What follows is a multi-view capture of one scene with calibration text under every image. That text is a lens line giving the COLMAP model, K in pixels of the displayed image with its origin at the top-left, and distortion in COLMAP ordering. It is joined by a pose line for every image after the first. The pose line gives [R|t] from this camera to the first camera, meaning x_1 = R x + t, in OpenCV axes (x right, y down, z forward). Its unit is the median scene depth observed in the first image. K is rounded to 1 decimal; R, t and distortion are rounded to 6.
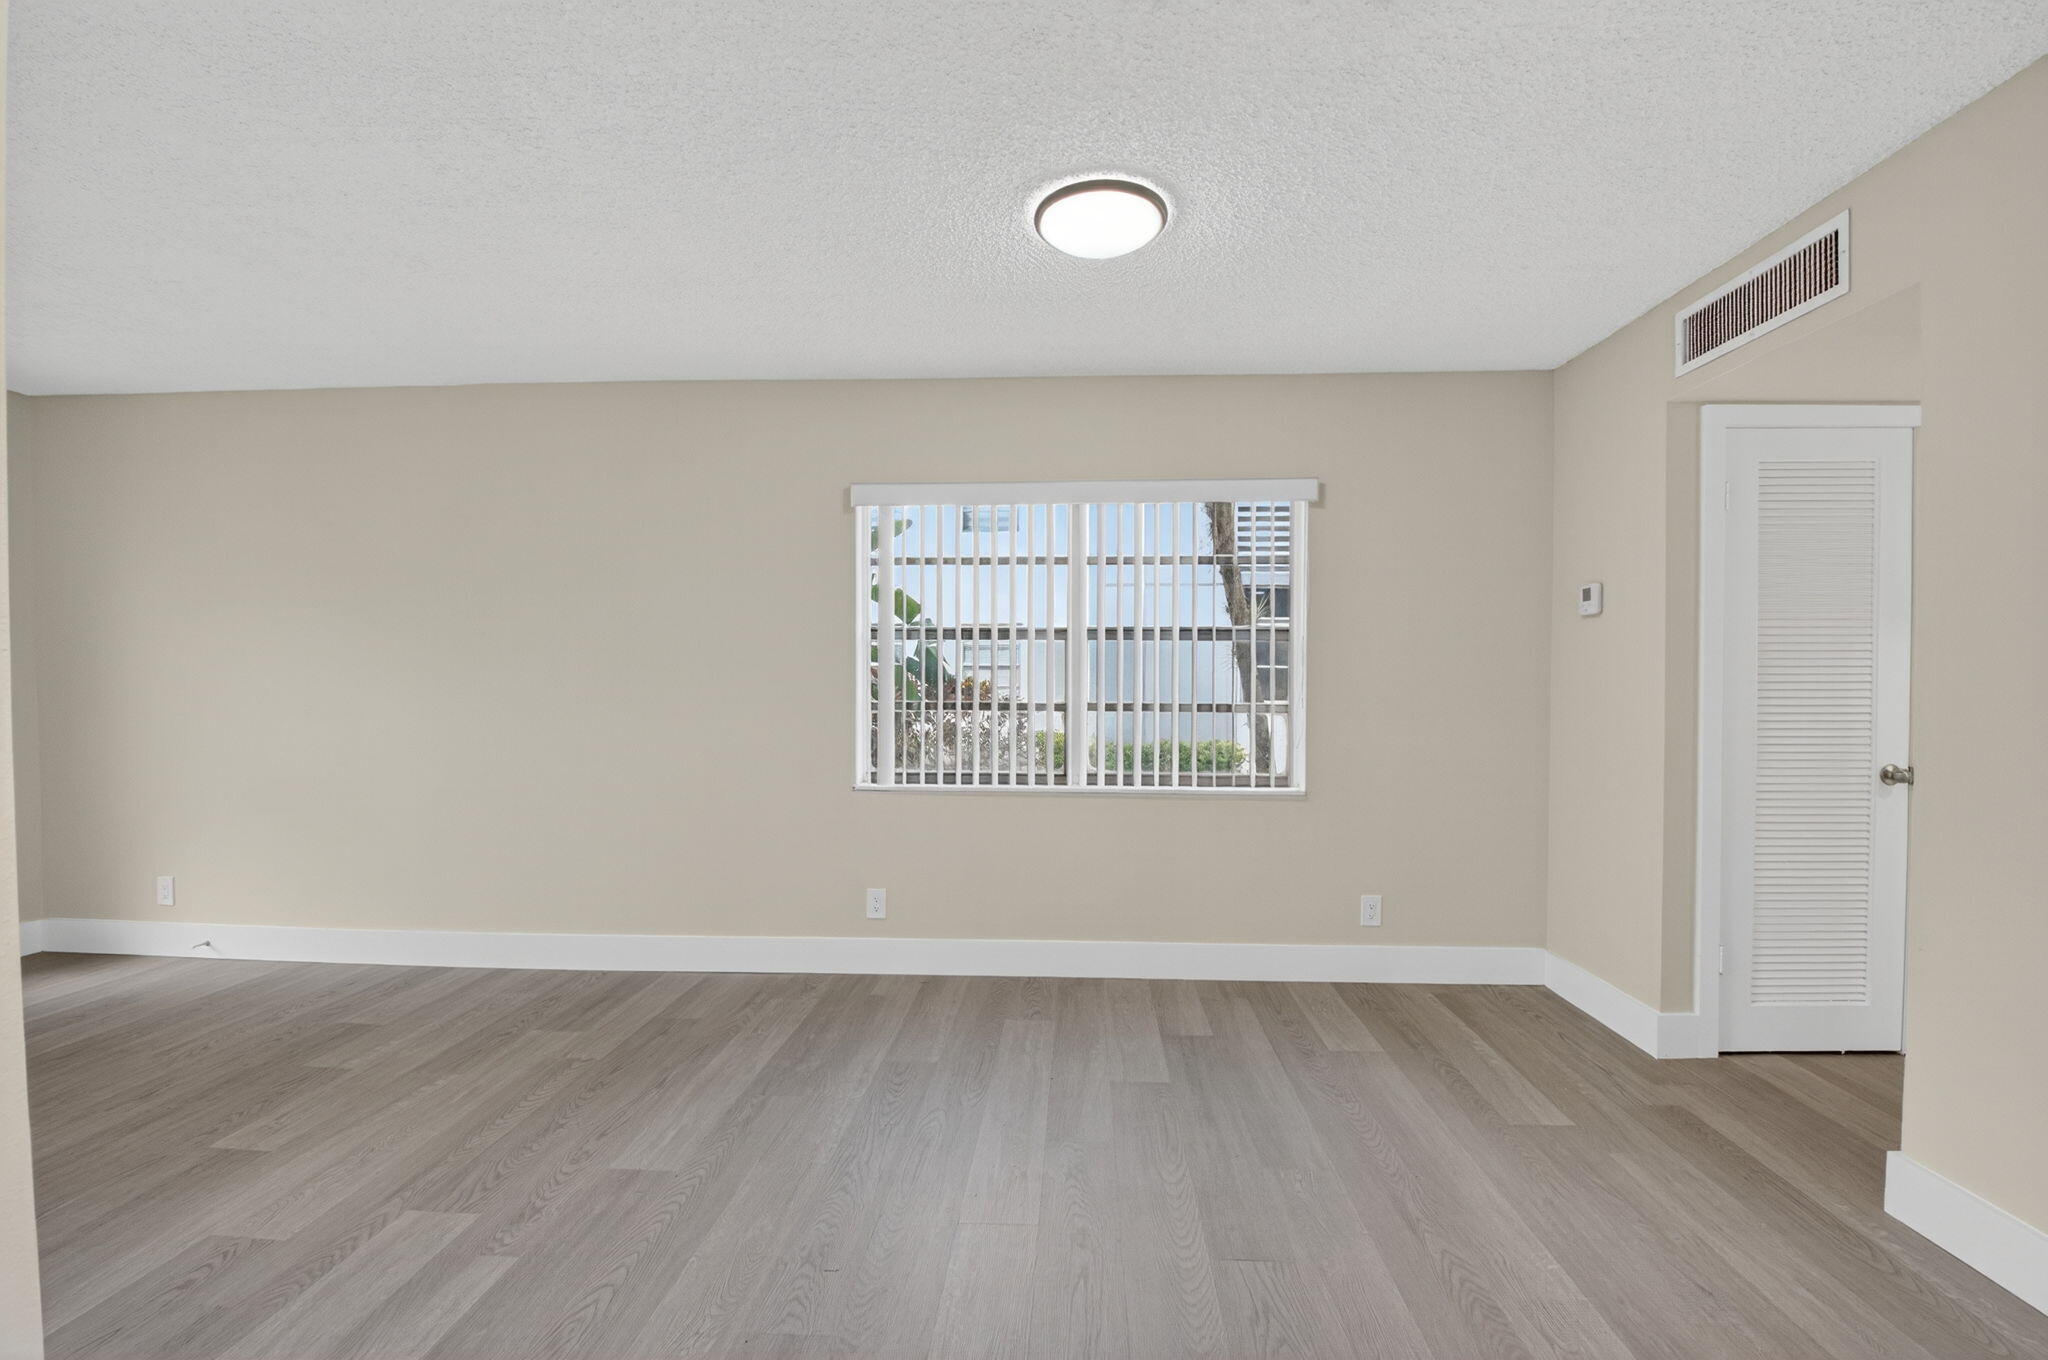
lens RADIAL K [[902.1, 0, 1045.8], [0, 902.1, 694.2], [0, 0, 1]] dist [0.018925, -0.025475]
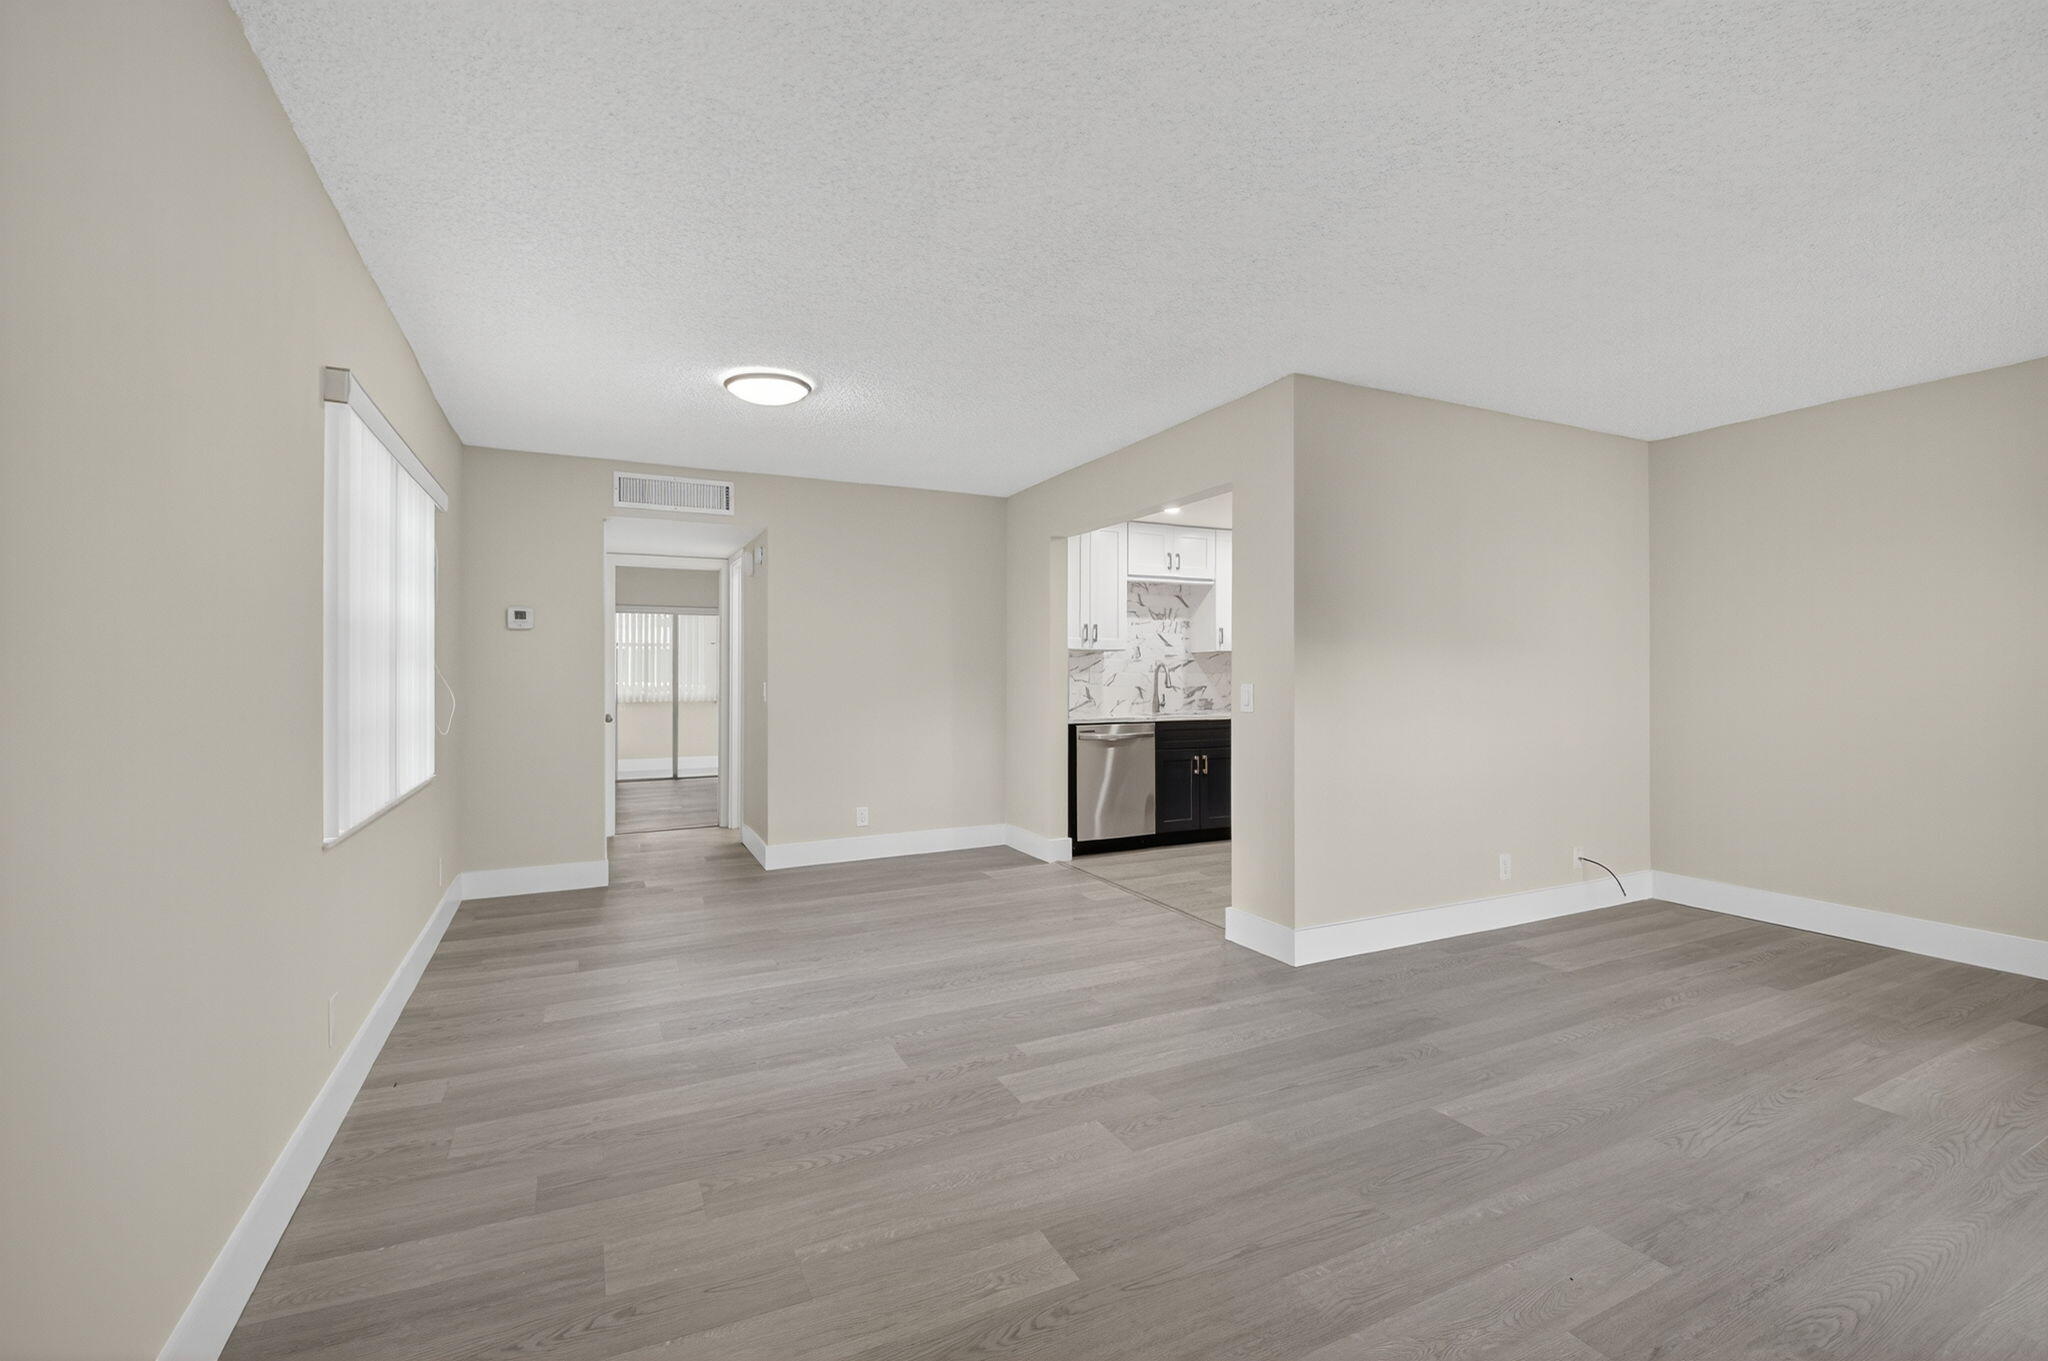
lens RADIAL K [[893.2, 0, 1035.5], [0, 893.2, 668.9], [0, 0, 1]] dist [0.018144, -0.035051]
pose [[-0.482920, 0.007526, 0.875632, -1.193514], [0.020631, 0.999783, 0.002786, -0.008382], [-0.875422, 0.019411, -0.482970, 1.044291]]
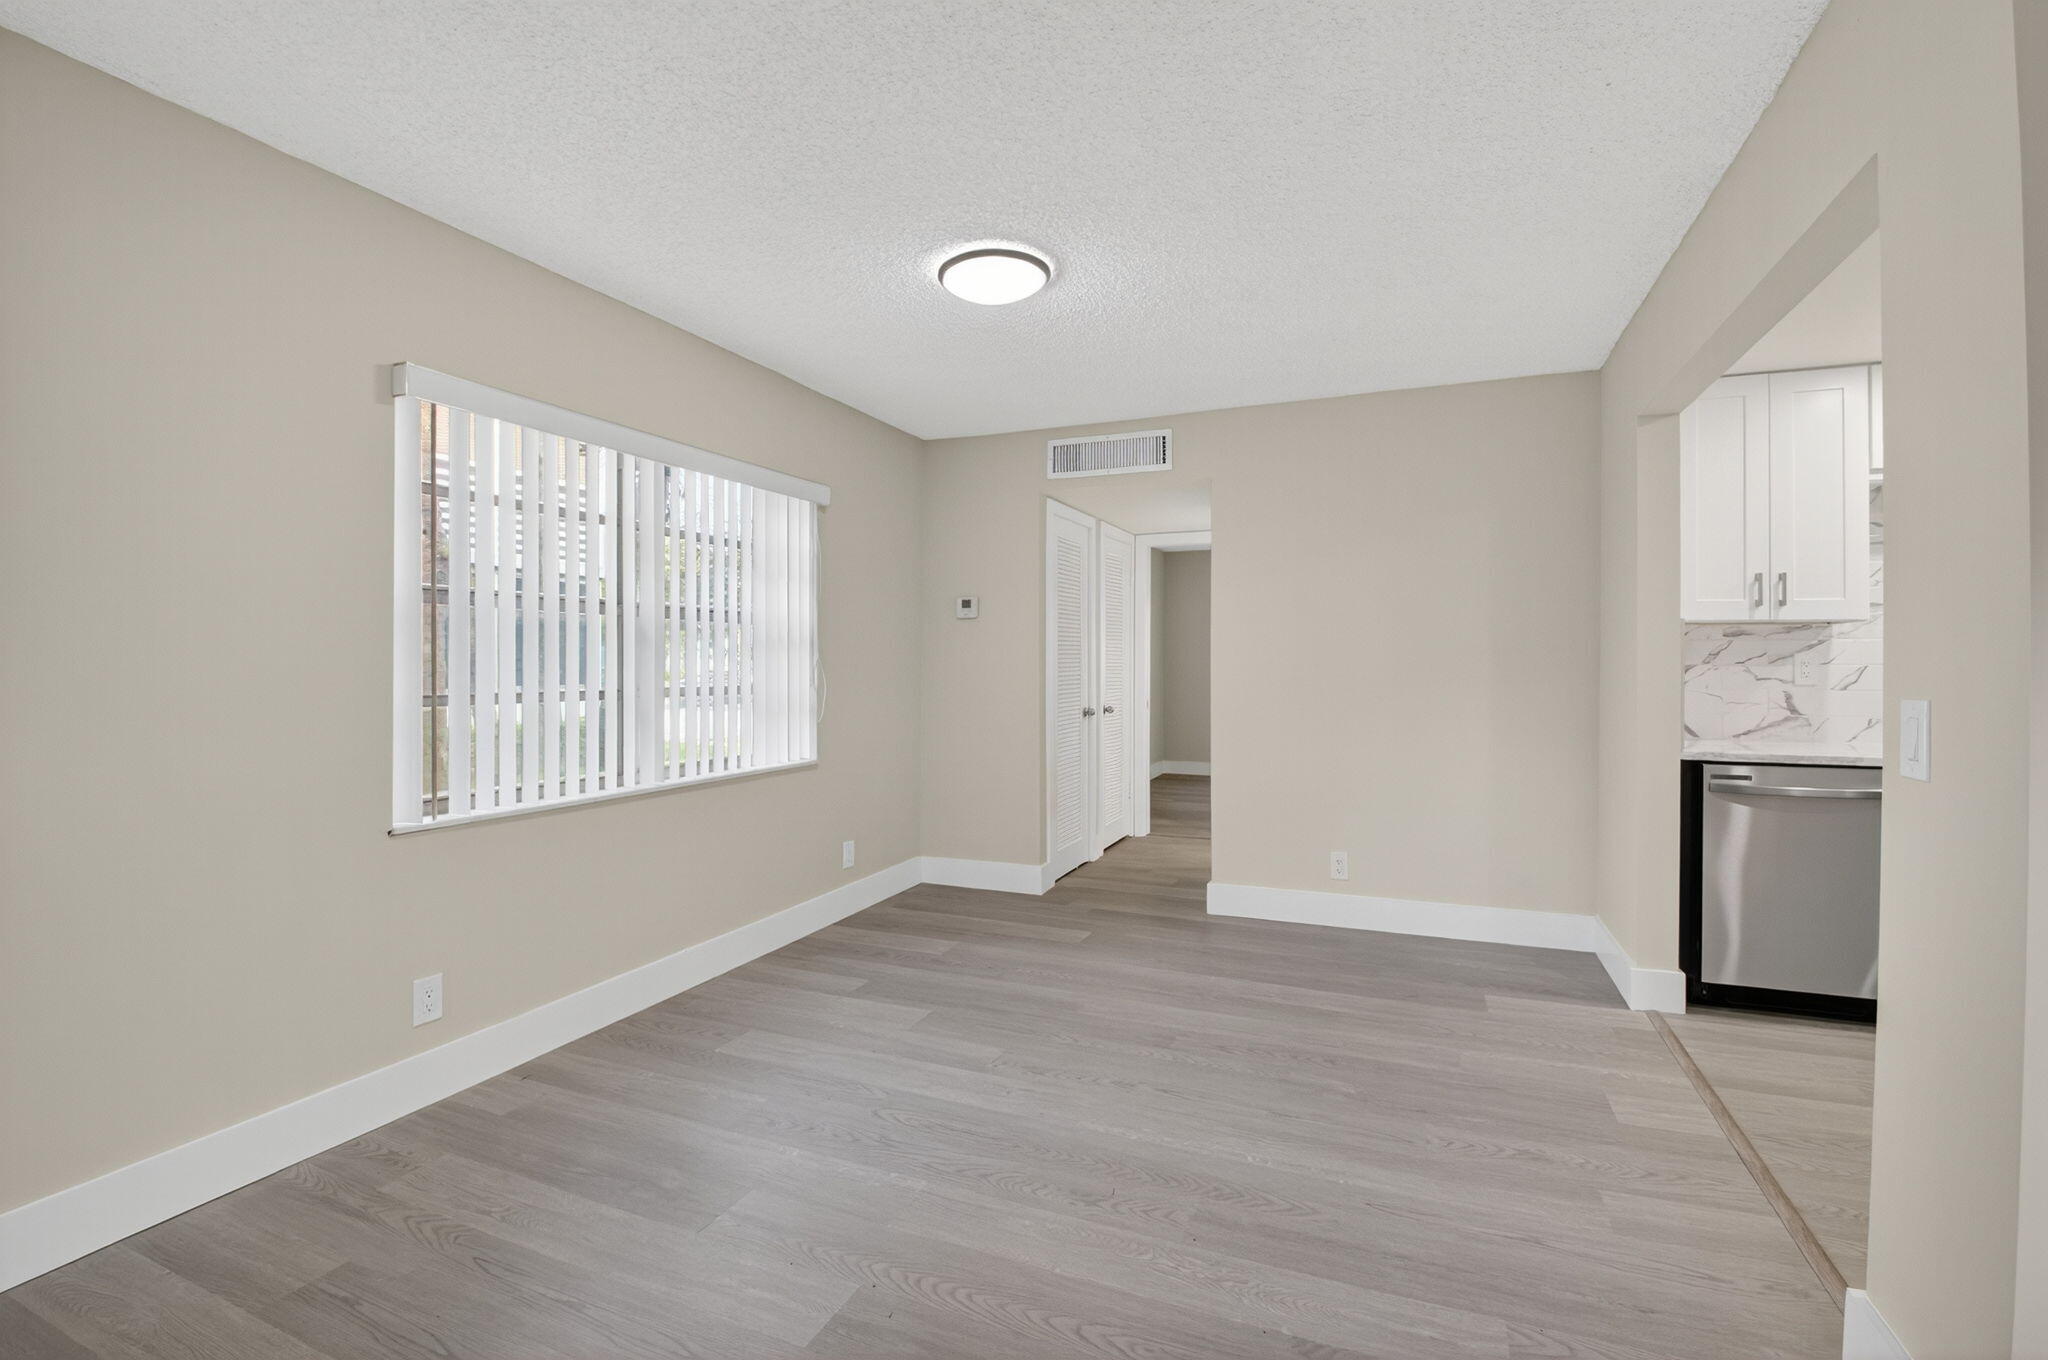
lens RADIAL K [[893.2, 0, 1035.5], [0, 893.2, 668.4], [0, 0, 1]] dist [0.018144, -0.035051]
pose [[0.345675, -0.006715, 0.938330, -0.784386], [0.018438, 0.999830, 0.000362, -0.004051], [-0.938173, 0.017176, 0.345740, 0.423032]]
